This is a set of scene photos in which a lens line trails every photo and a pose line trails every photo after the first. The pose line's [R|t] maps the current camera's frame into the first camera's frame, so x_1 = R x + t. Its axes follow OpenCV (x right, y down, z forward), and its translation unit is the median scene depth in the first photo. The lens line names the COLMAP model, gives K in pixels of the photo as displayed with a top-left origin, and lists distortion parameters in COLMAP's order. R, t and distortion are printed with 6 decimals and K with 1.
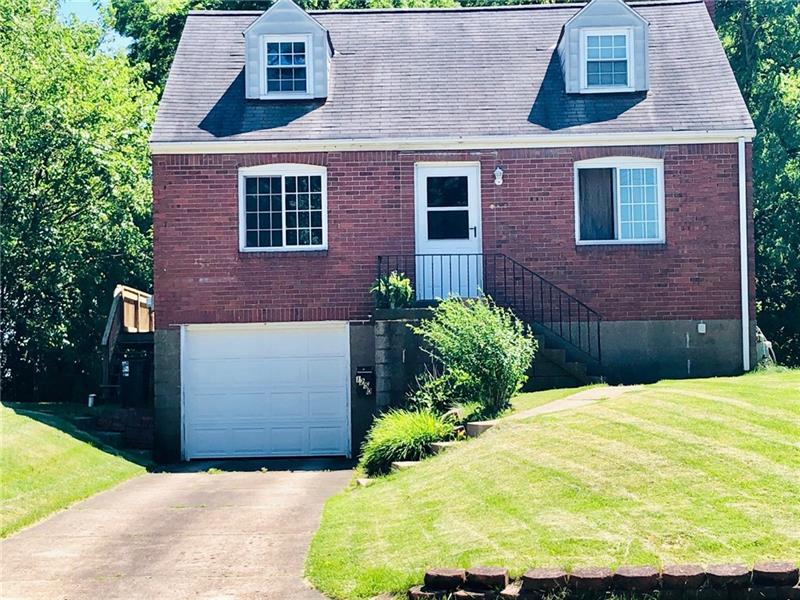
lens RADIAL K [[1468.8, 0, 400.0], [0, 1468.8, 300.8], [0, 0, 1]] dist [0.021636, 0.000000]
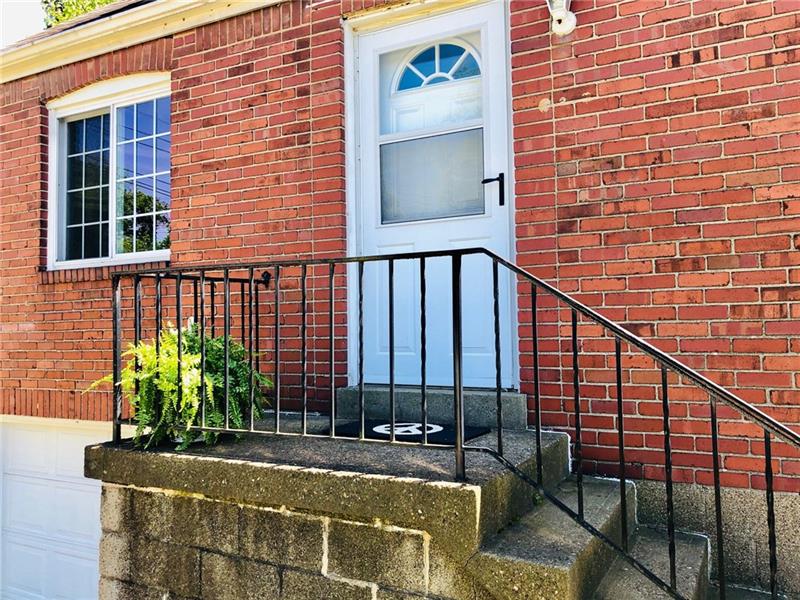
lens RADIAL K [[672.5, 0, 397.7], [0, 672.5, 295.3], [0, 0, 1]] dist [-0.007097, -0.000025]
pose [[0.889363, -0.017257, -0.456876, 0.100667], [0.042935, 0.998024, 0.045879, -0.030415], [0.455182, -0.060419, 0.888346, 0.849984]]
